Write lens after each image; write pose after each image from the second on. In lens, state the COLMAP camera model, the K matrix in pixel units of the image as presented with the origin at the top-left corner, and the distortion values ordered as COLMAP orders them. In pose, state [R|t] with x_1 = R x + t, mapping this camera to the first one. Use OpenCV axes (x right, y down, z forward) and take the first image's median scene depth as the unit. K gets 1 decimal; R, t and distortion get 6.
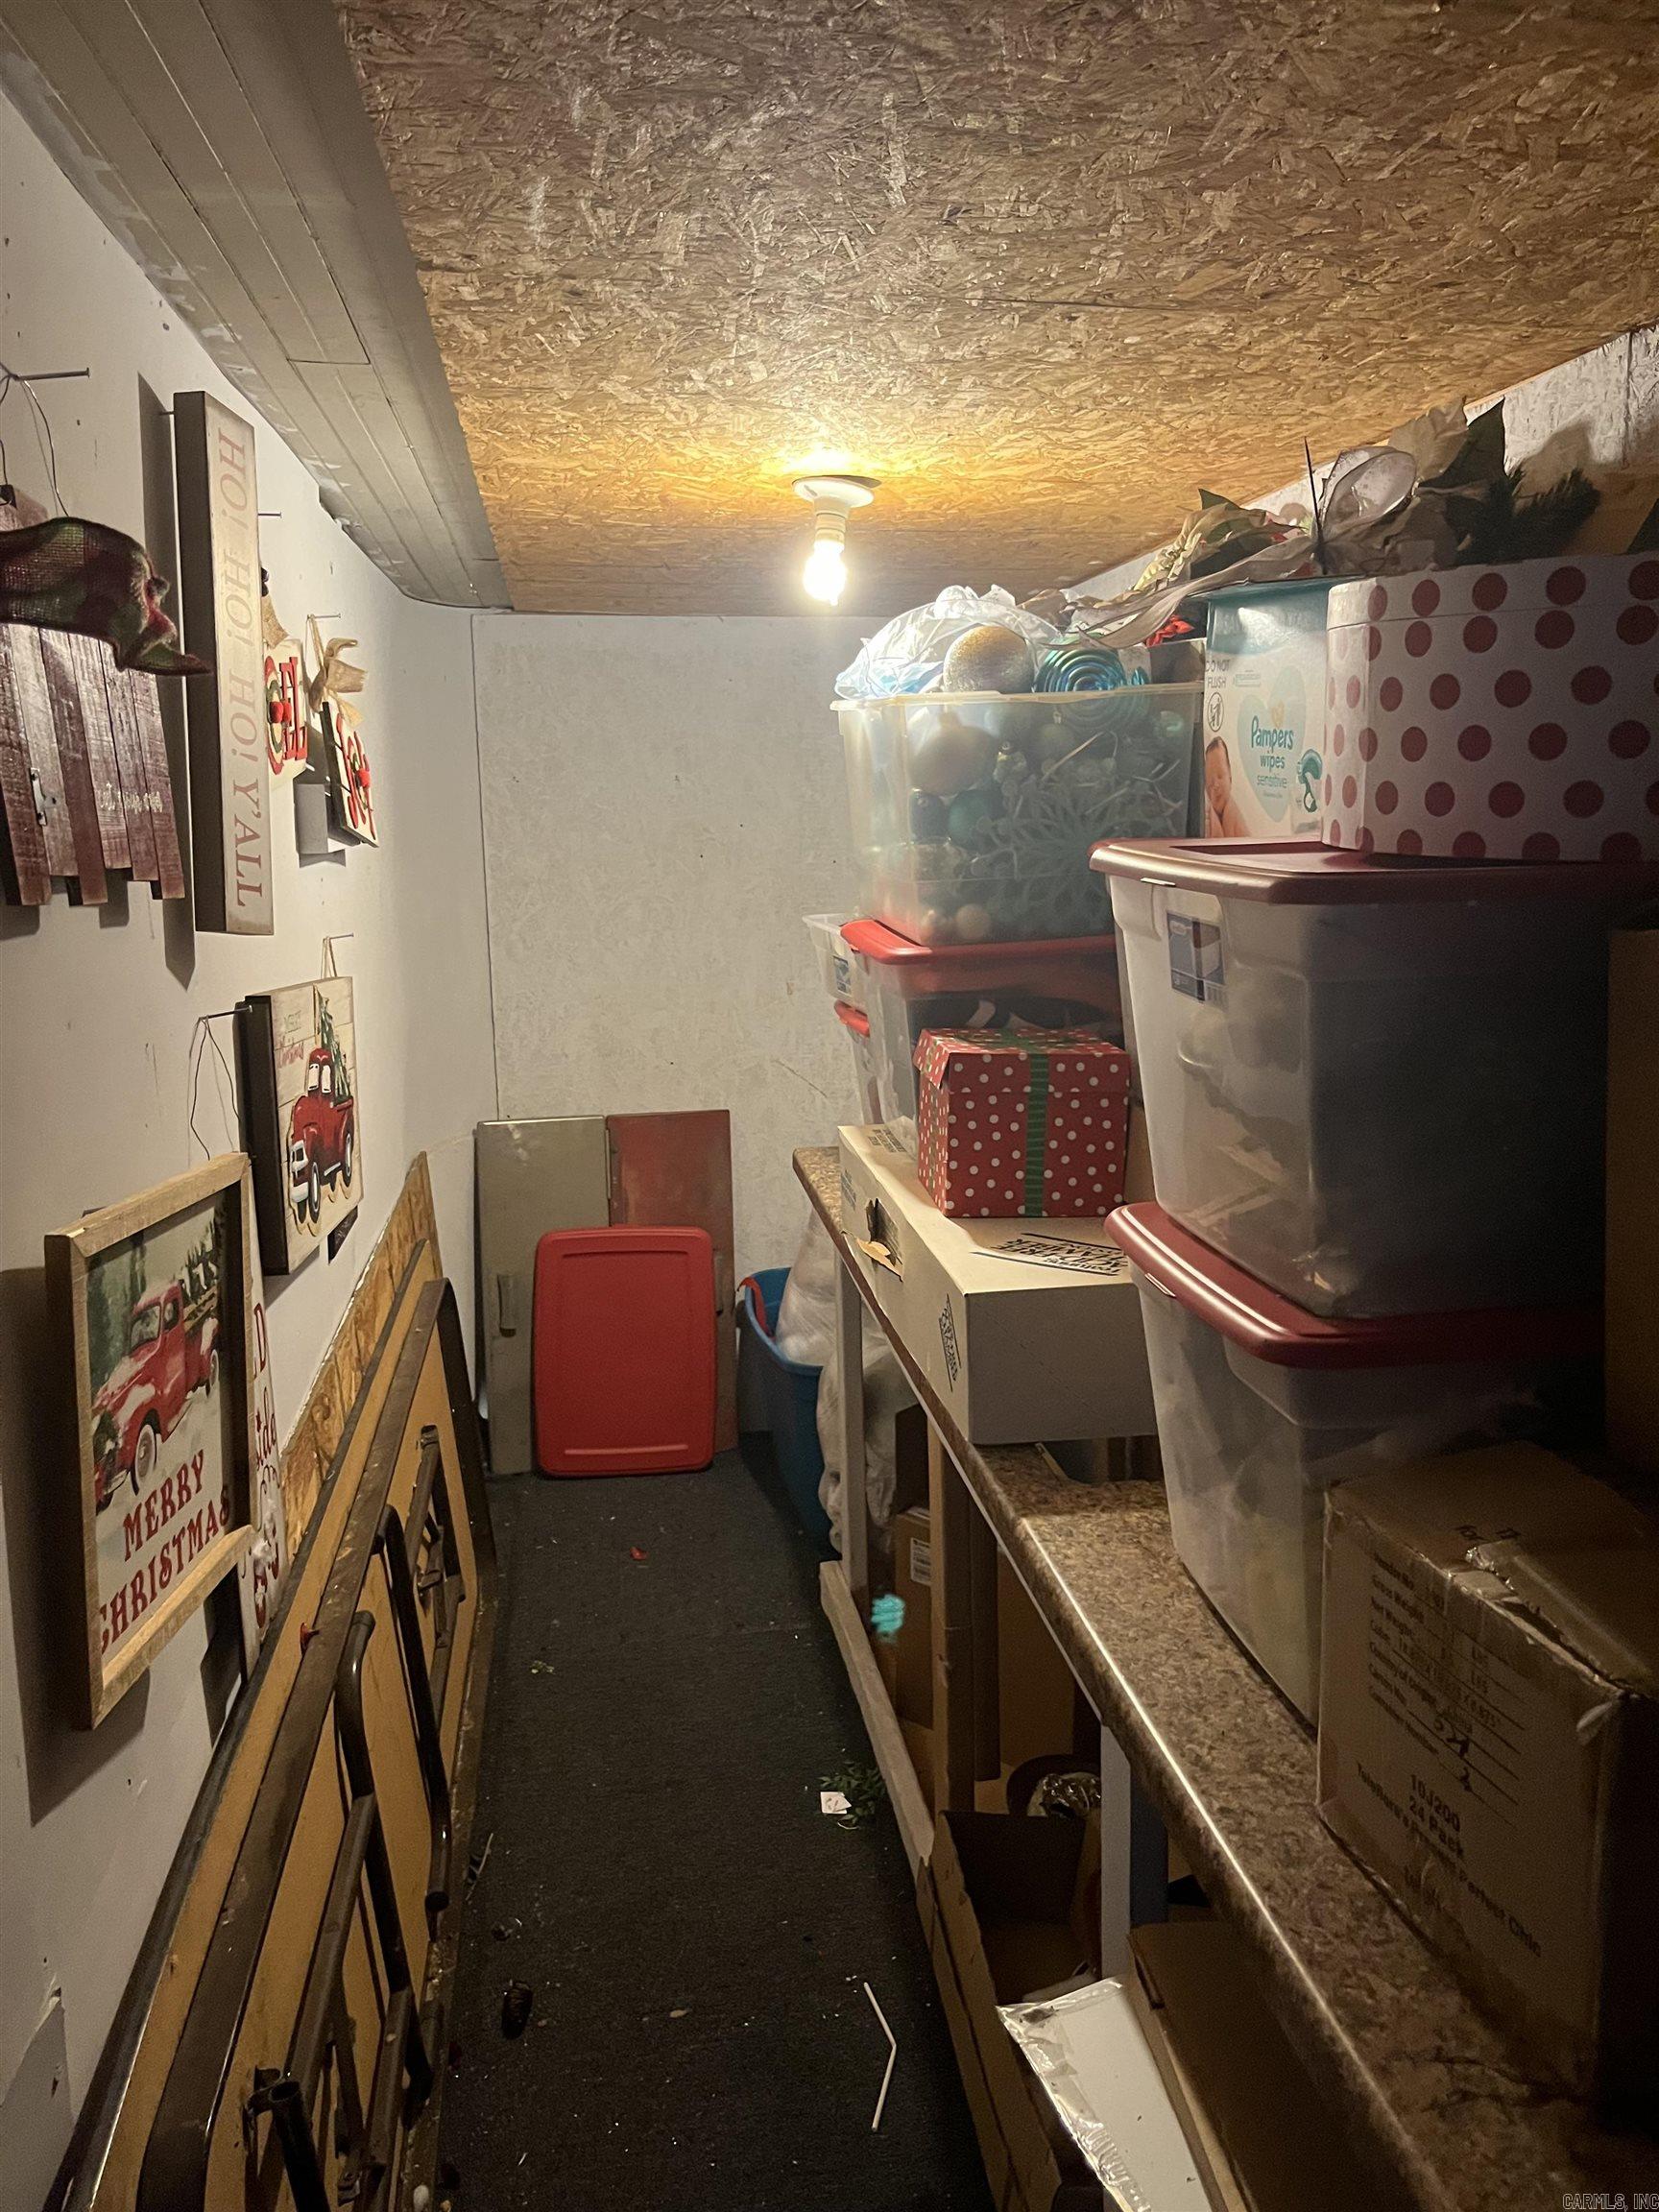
lens RADIAL K [[1657.9, 0, 825.1], [0, 1657.9, 1099.5], [0, 0, 1]] dist [0.067481, -0.104688]
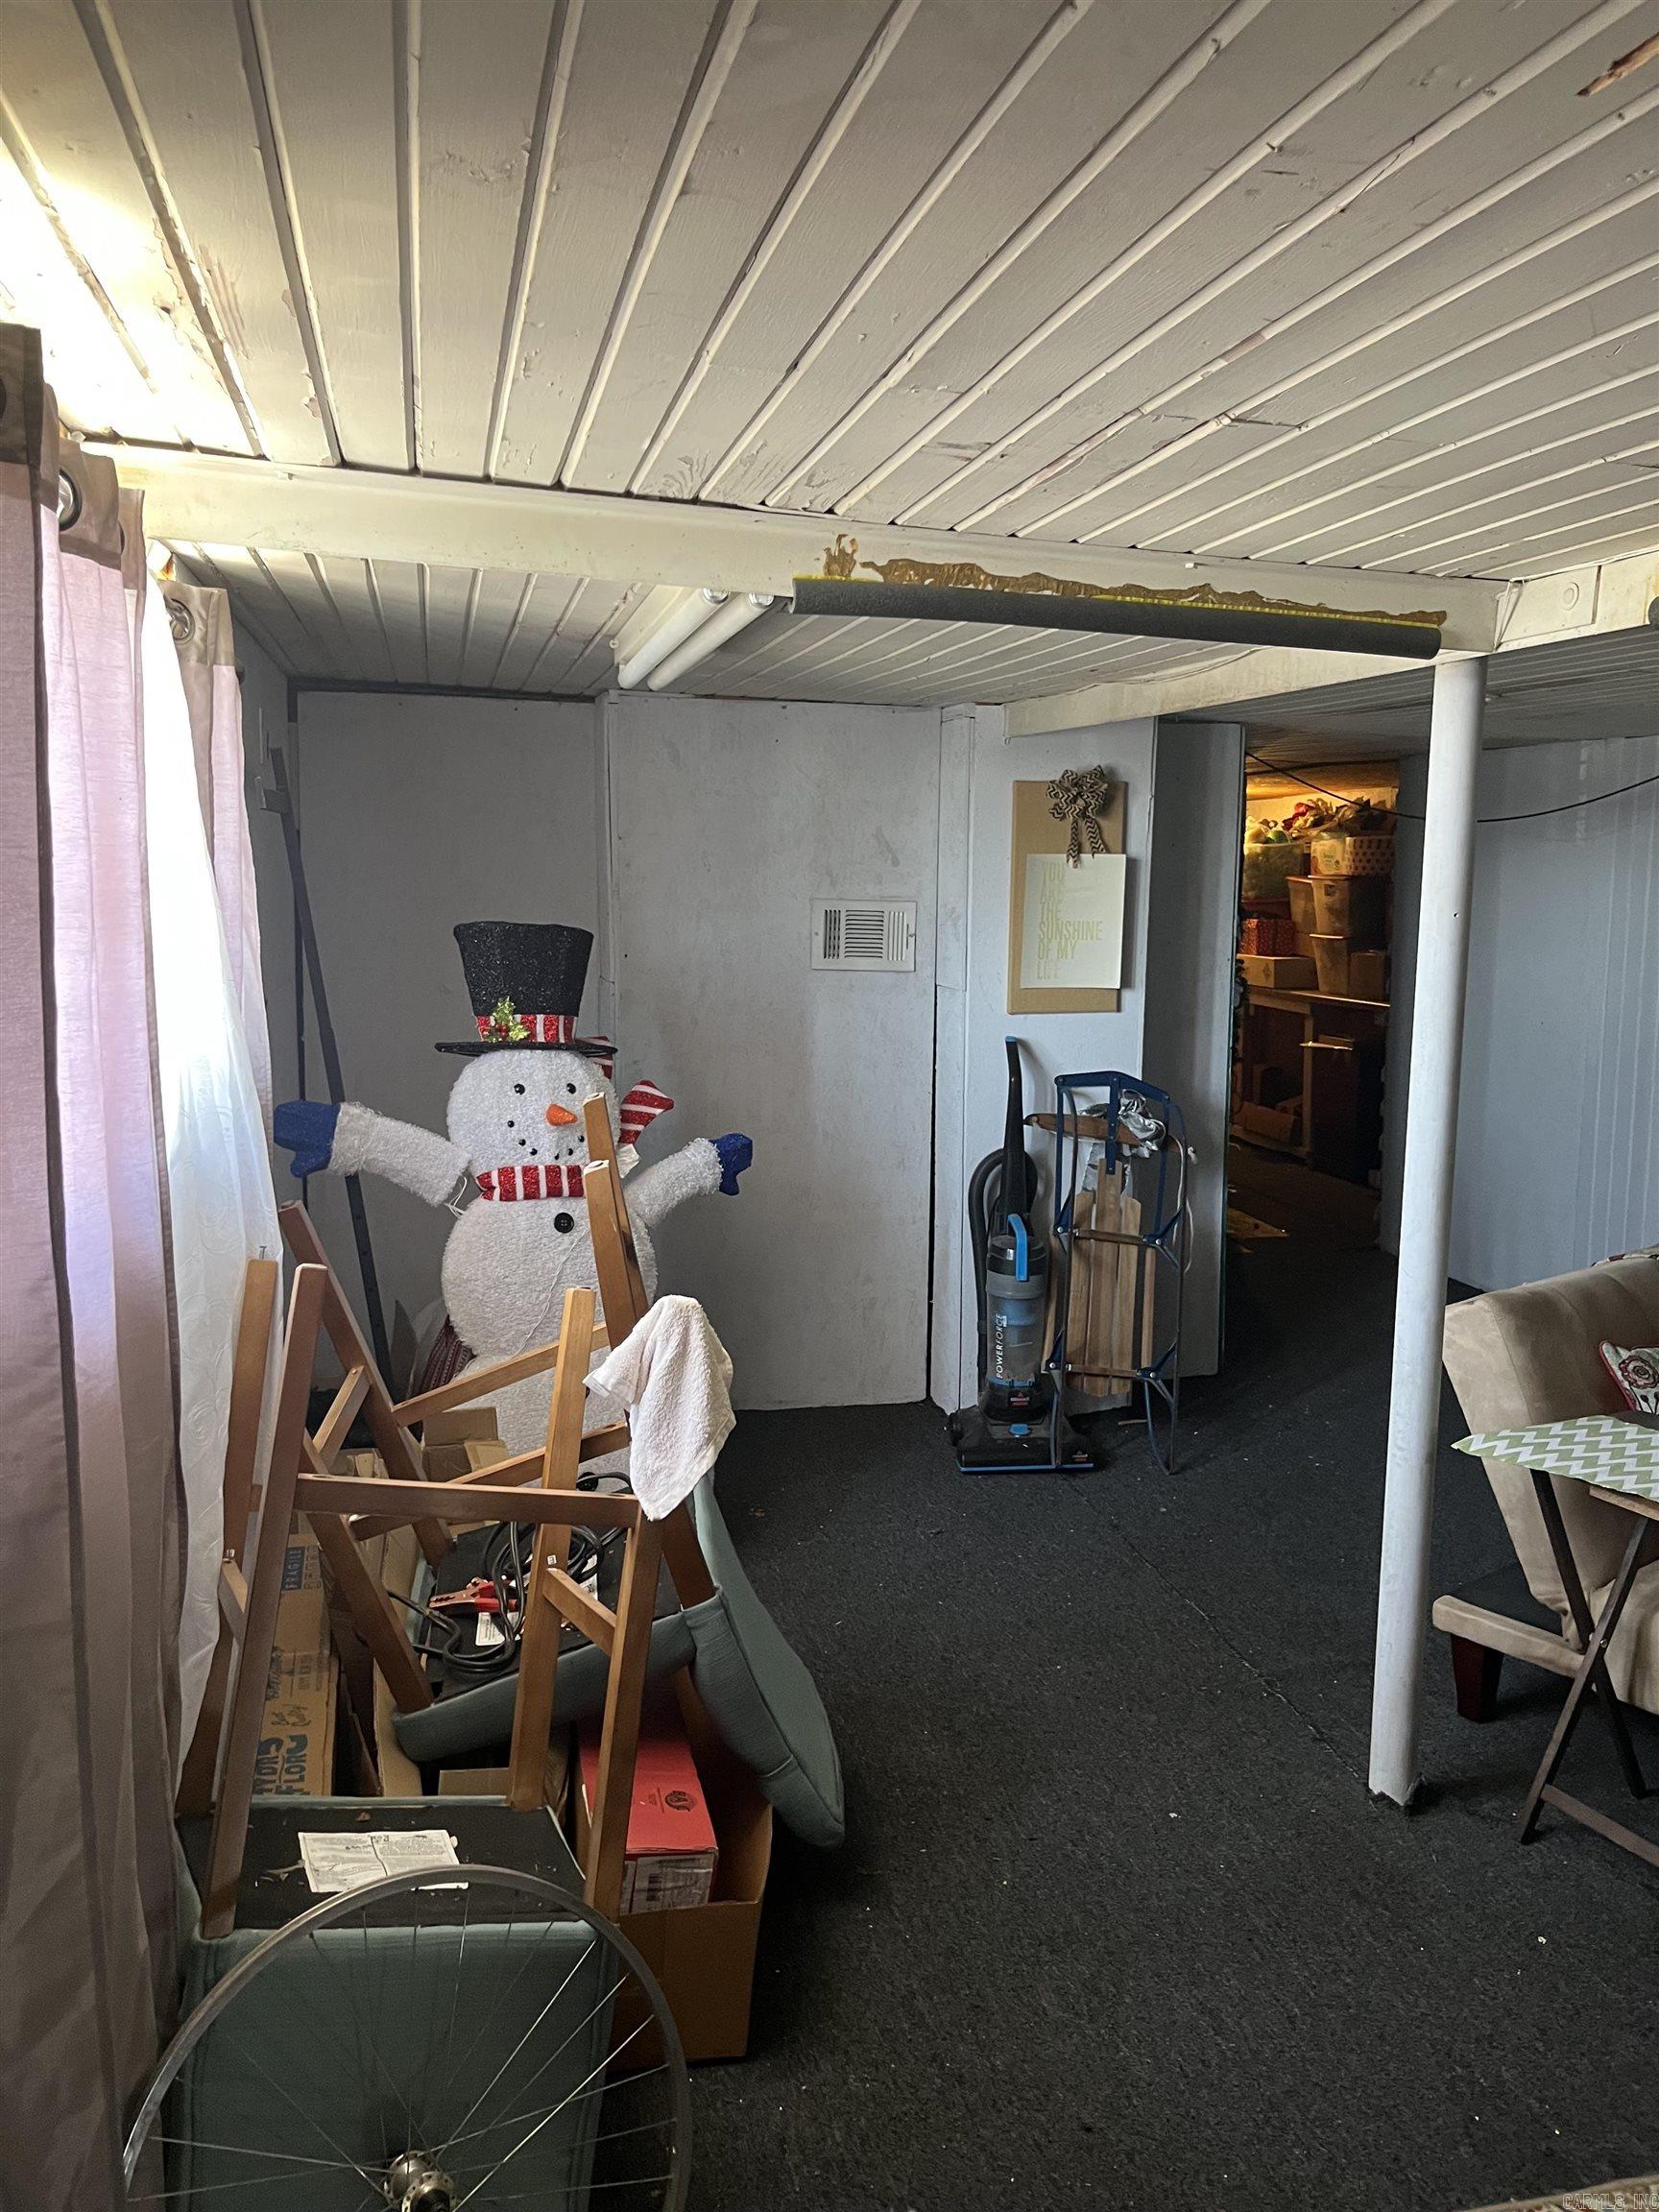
lens RADIAL K [[1679.9, 0, 820.3], [0, 1679.9, 1101.8], [0, 0, 1]] dist [0.057373, -0.075946]
pose [[0.997116, 0.001368, 0.075880, -1.646229], [0.001173, 0.999440, -0.033431, 0.698055], [-0.075883, 0.033423, 0.996556, -3.955284]]
